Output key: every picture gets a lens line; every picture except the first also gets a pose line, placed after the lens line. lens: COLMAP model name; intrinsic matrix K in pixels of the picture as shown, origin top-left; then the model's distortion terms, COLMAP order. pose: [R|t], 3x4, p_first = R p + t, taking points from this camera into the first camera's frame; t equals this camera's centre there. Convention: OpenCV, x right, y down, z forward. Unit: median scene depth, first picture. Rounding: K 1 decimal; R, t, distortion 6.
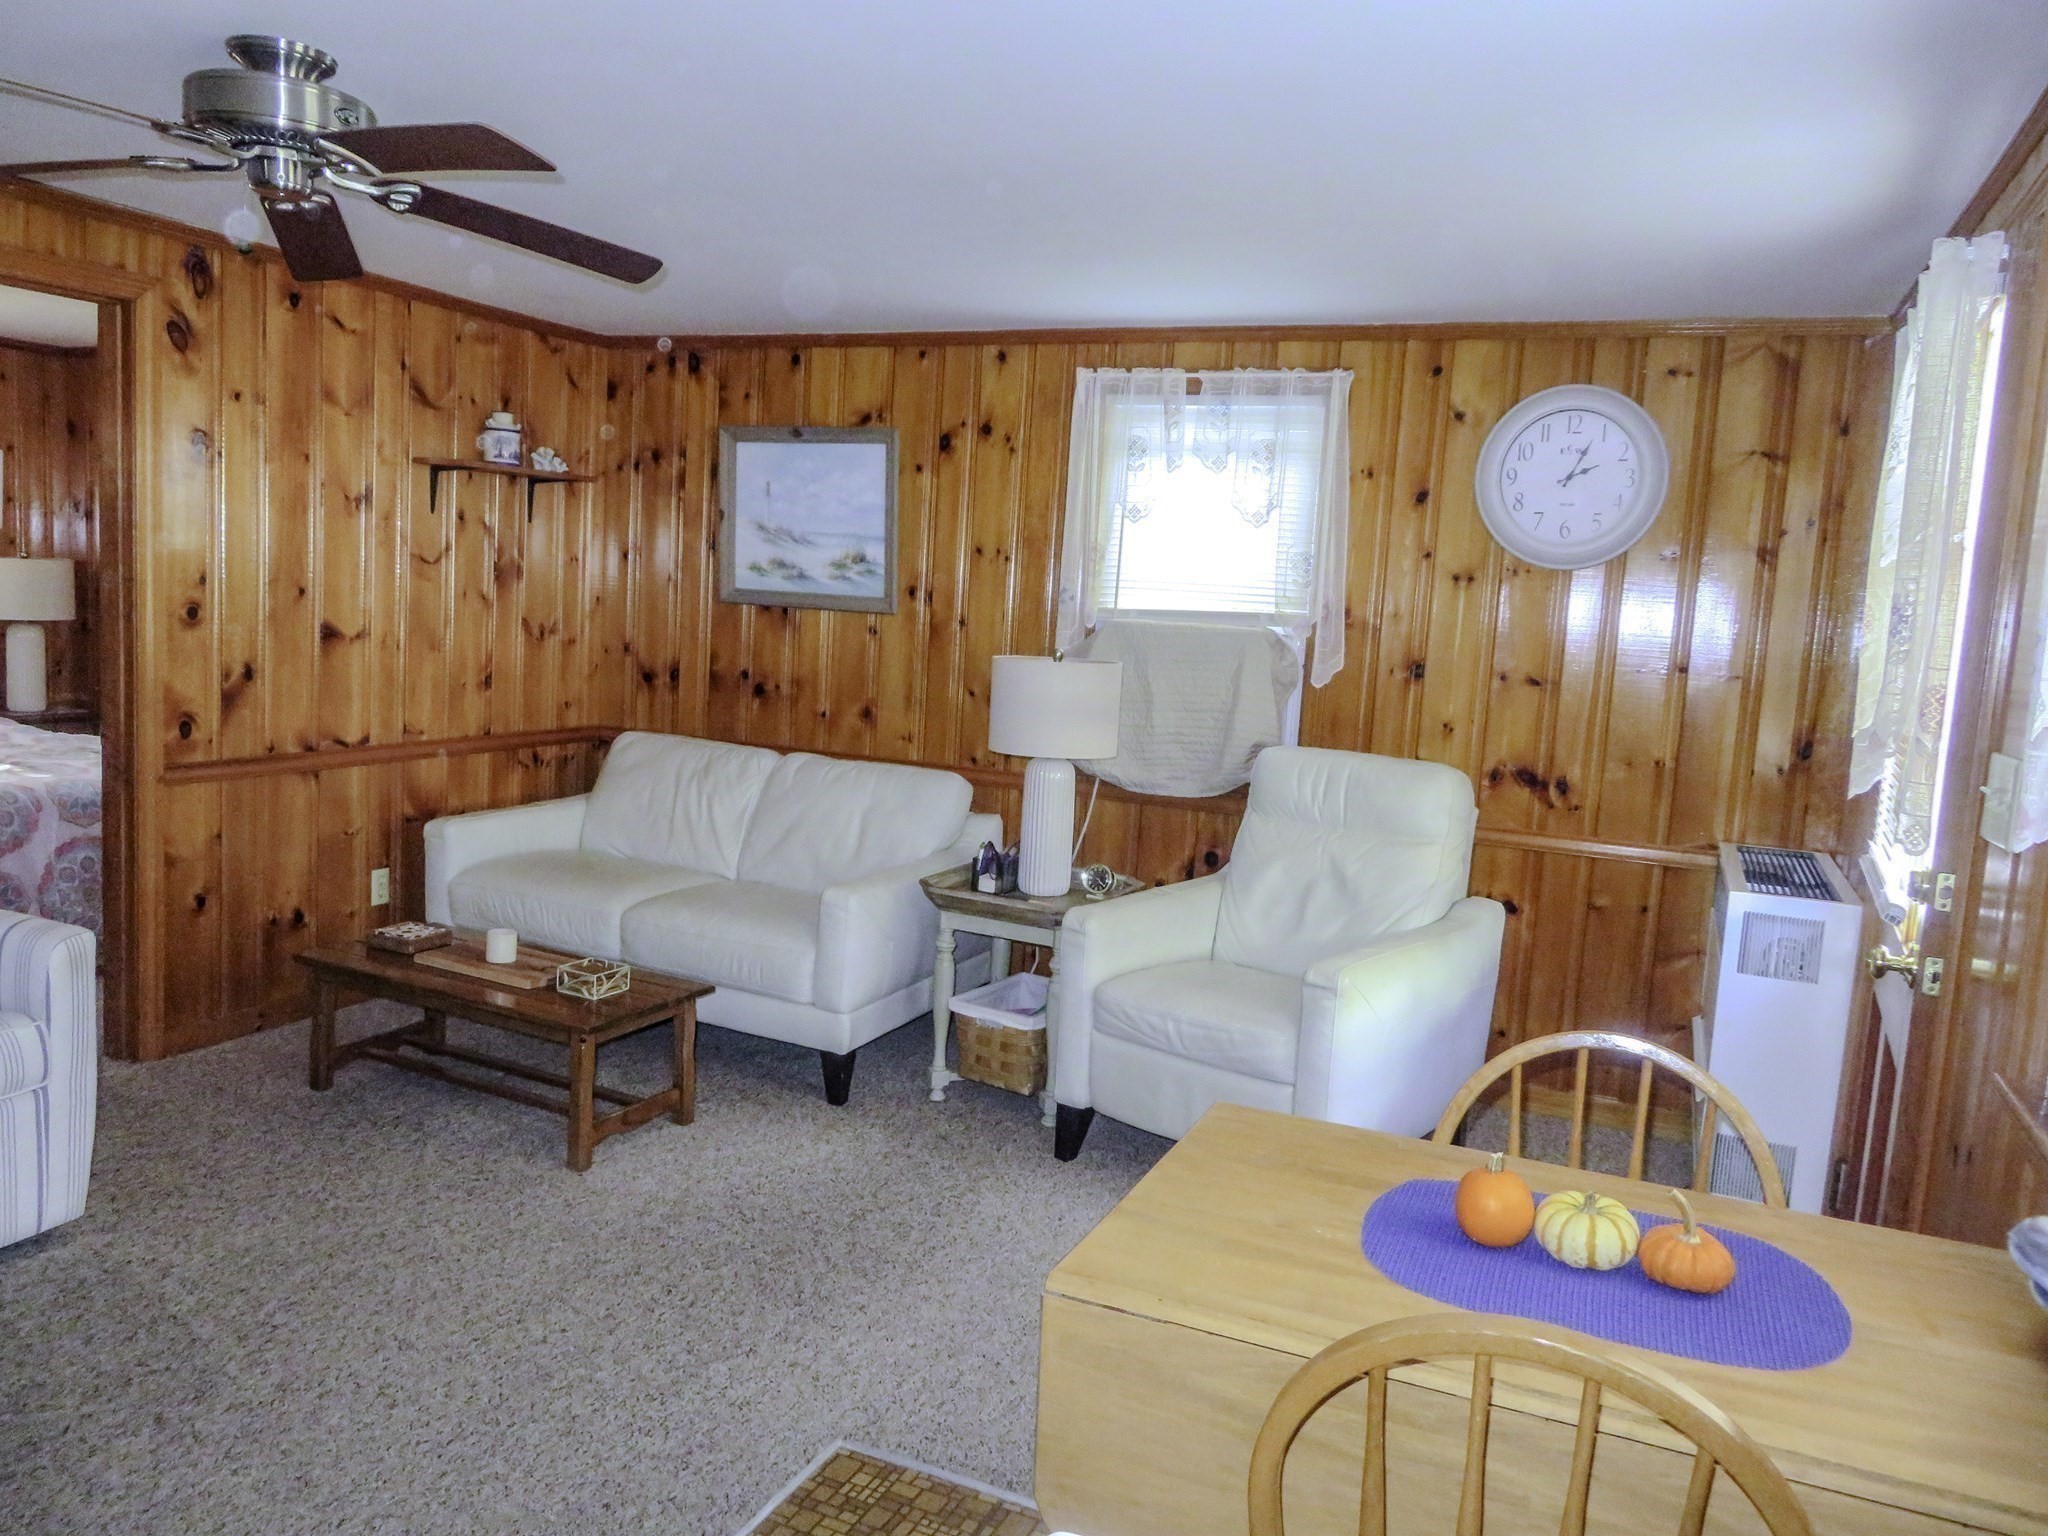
lens RADIAL K [[1482.2, 0, 1024.0], [0, 1482.2, 768.0], [0, 0, 1]] dist [-0.007461, 0.001534]
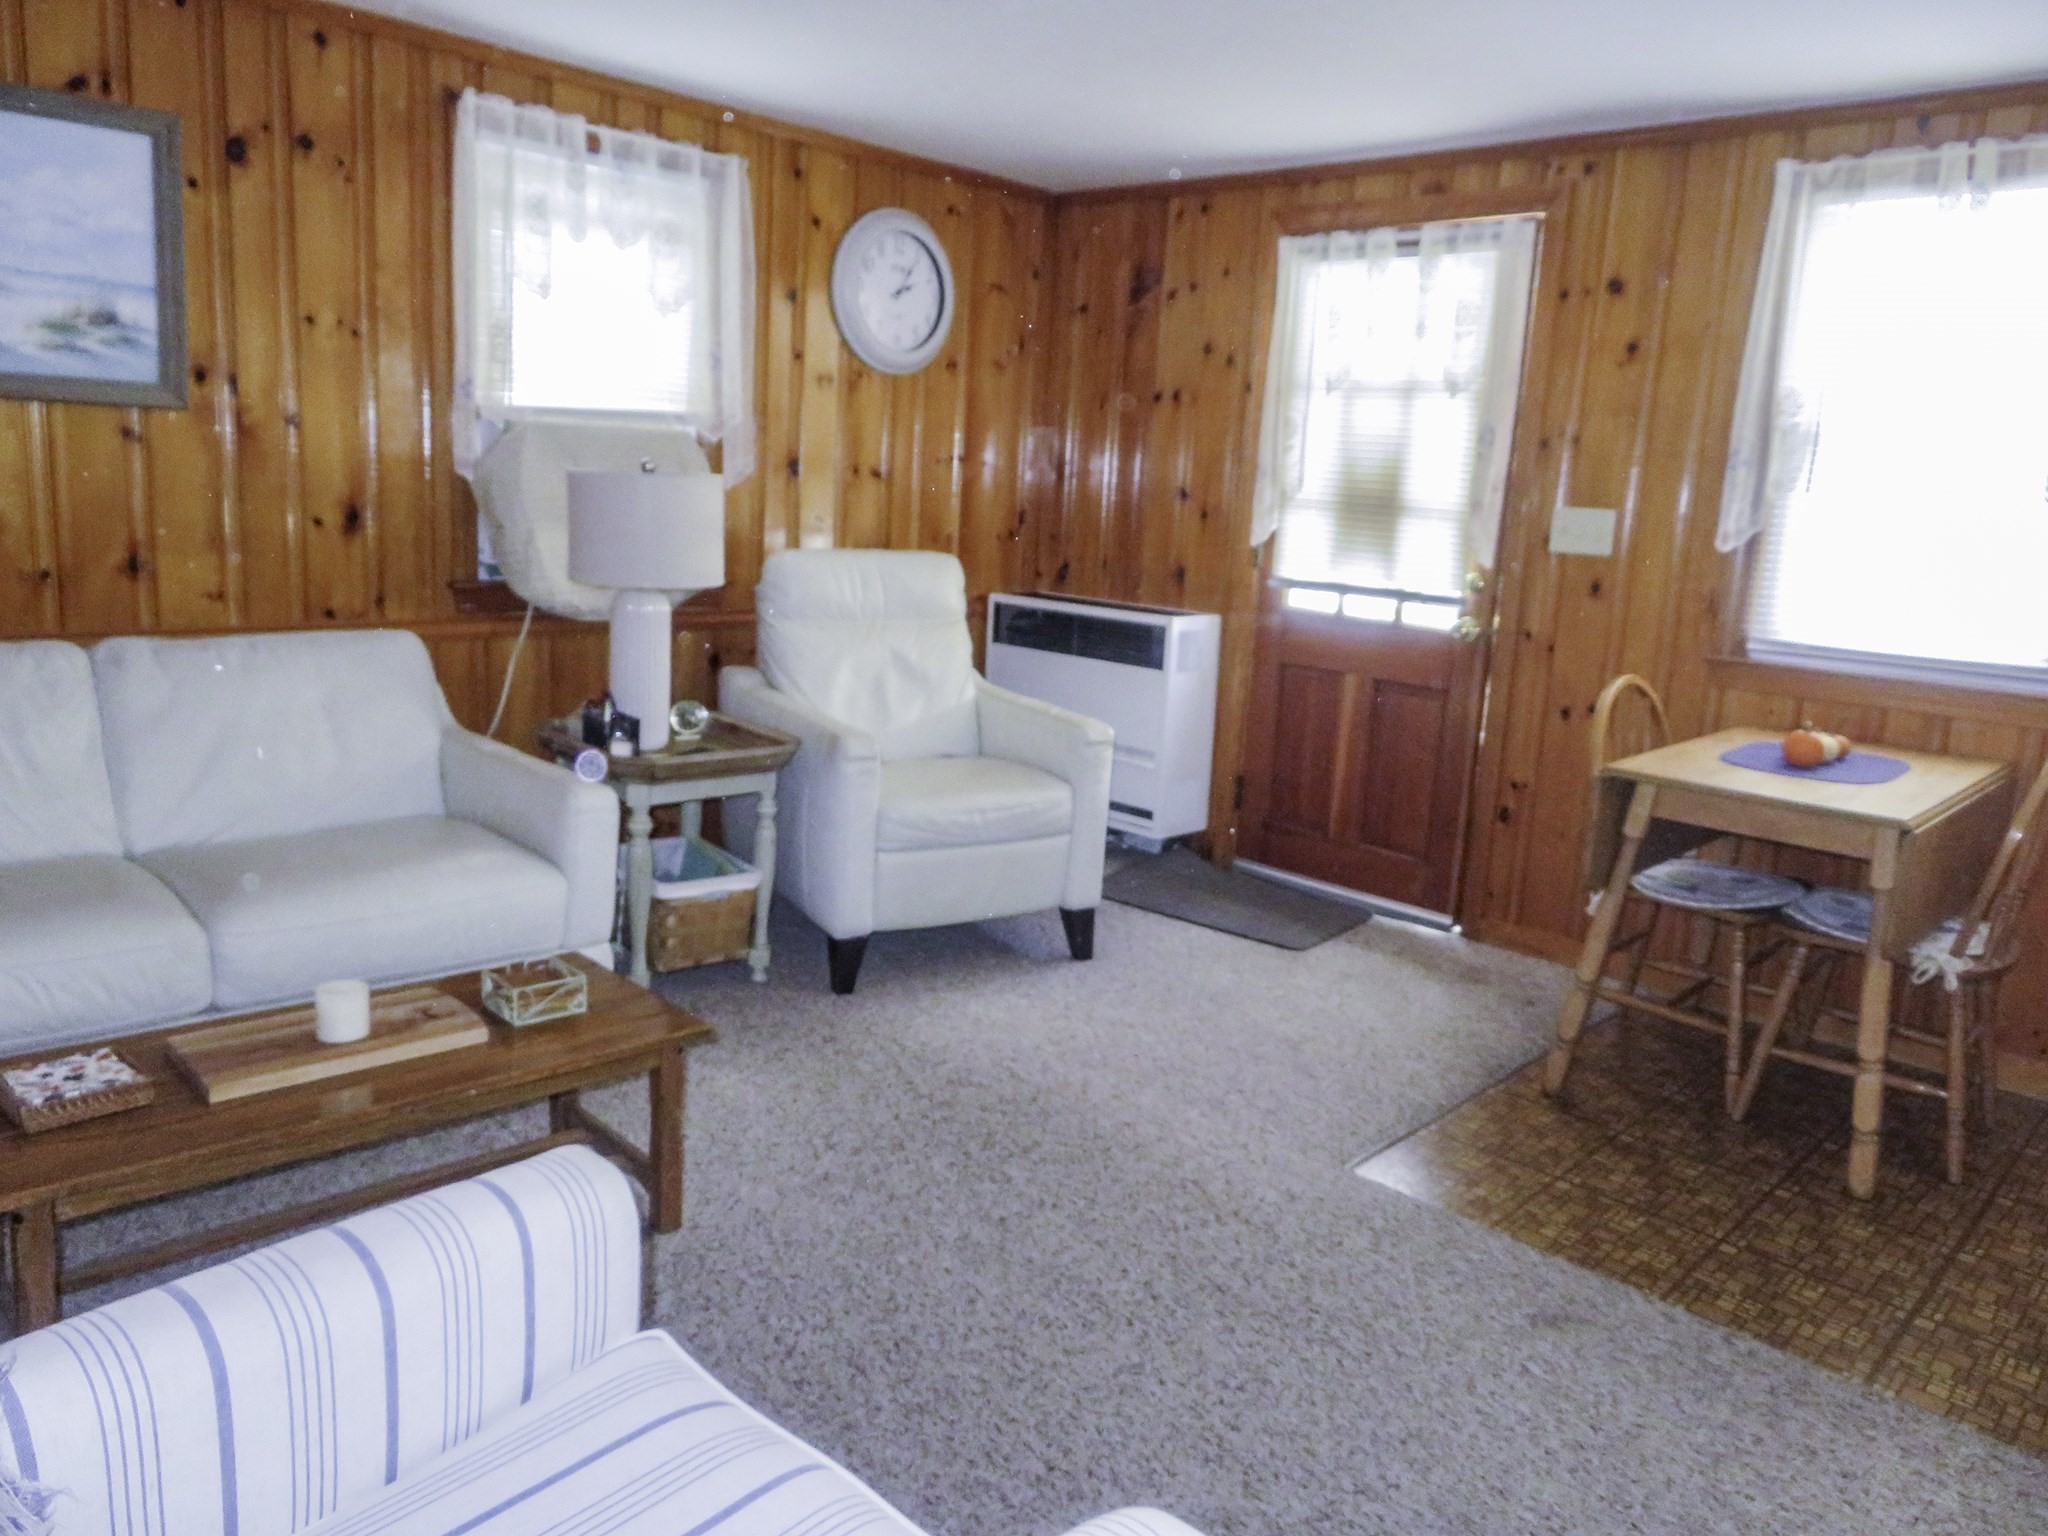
lens RADIAL K [[1482.2, 0, 1024.0], [0, 1482.2, 768.0], [0, 0, 1]] dist [-0.007461, 0.001534]
pose [[0.327446, -0.225545, 0.917556, -0.674221], [0.074082, 0.974231, 0.213039, -0.067518], [-0.941961, -0.001784, 0.335717, 0.473877]]
